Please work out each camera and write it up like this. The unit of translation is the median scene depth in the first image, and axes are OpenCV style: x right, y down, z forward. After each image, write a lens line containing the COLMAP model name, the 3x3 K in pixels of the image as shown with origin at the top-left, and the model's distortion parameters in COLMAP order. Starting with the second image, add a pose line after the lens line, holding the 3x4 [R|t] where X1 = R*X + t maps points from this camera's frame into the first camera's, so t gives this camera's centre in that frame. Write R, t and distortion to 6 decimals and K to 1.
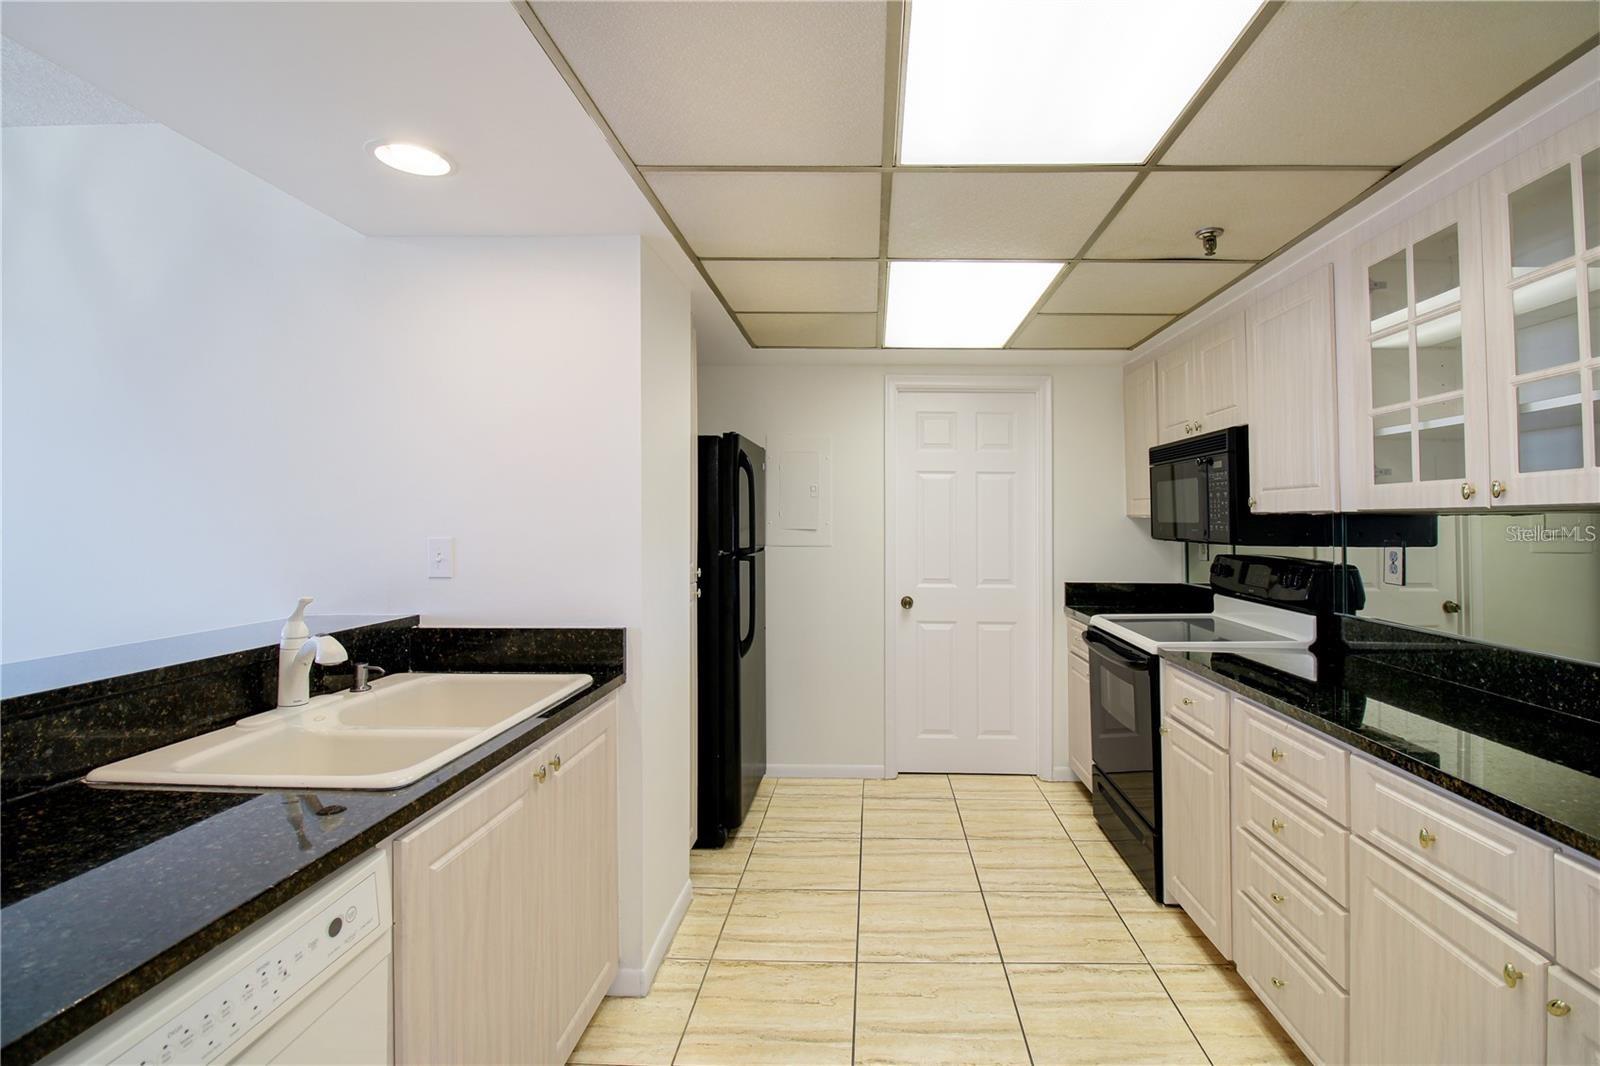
lens RADIAL K [[772.9, 0, 840.7], [0, 772.9, 526.6], [0, 0, 1]] dist [0.003018, -0.016634]
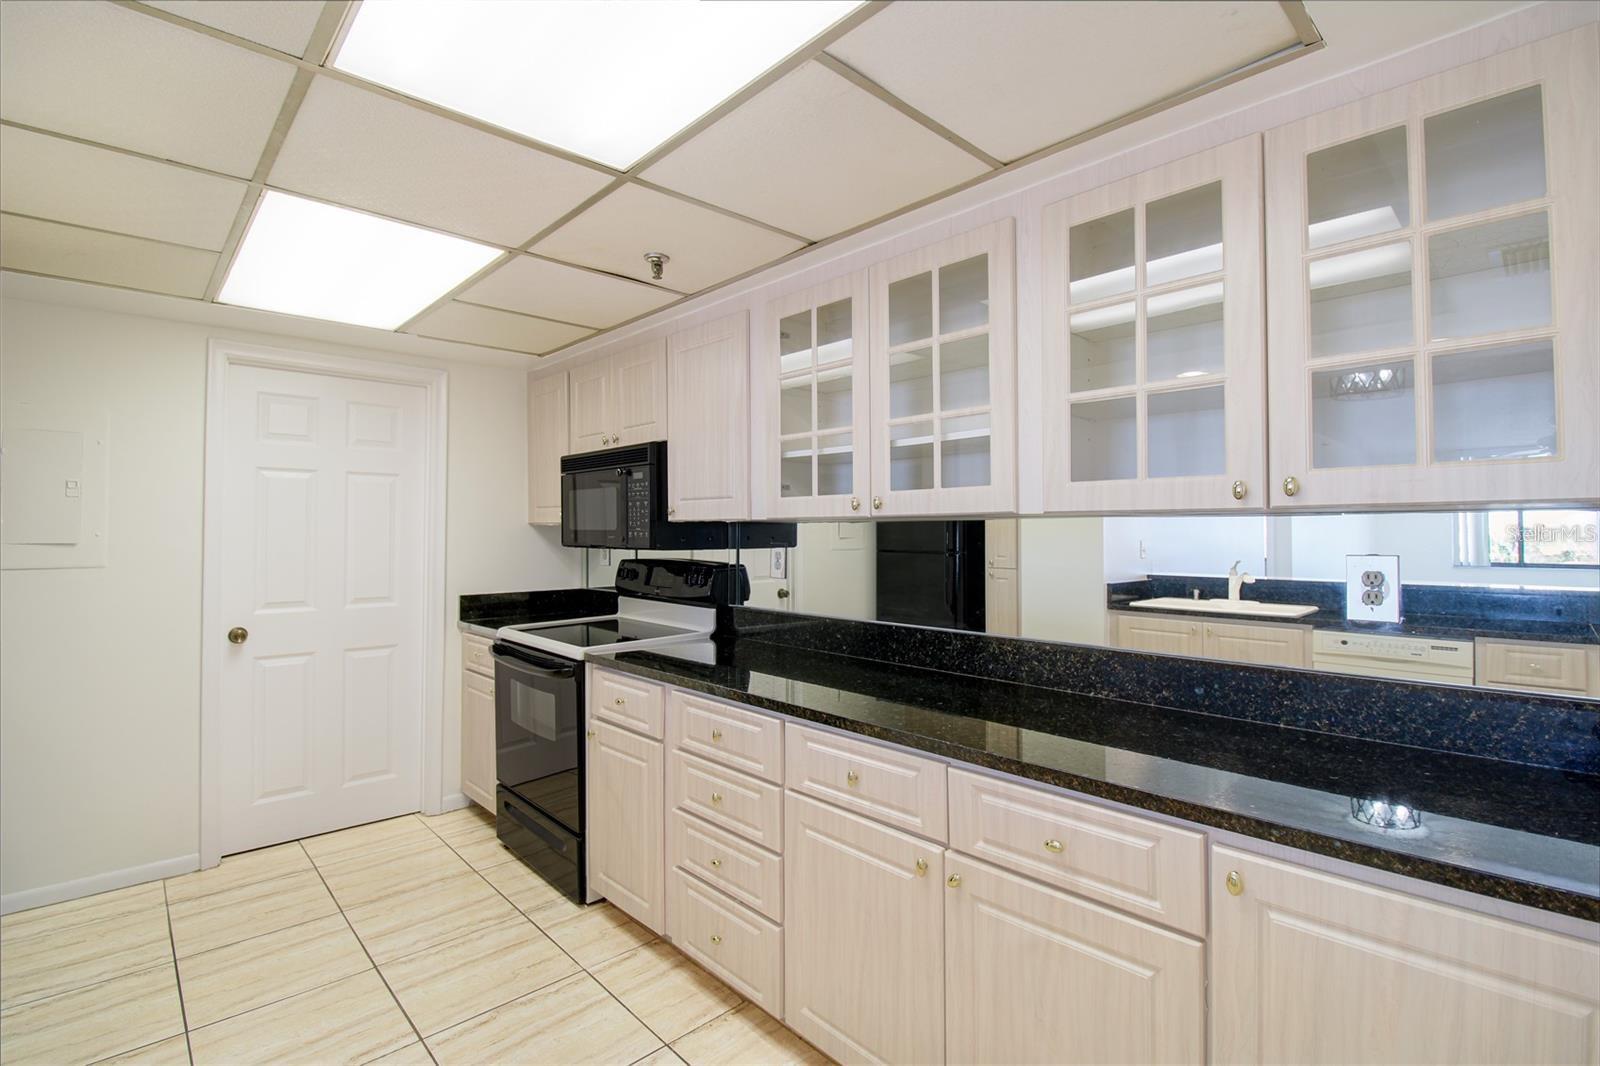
lens RADIAL K [[740.1, 0, 817.2], [0, 740.1, 524.2], [0, 0, 1]] dist [0.003215, -0.013550]
pose [[0.688293, -0.000929, 0.725432, -0.091732], [0.011057, 0.999896, -0.009211, -0.000371], [-0.725349, 0.014361, 0.688232, 0.114214]]
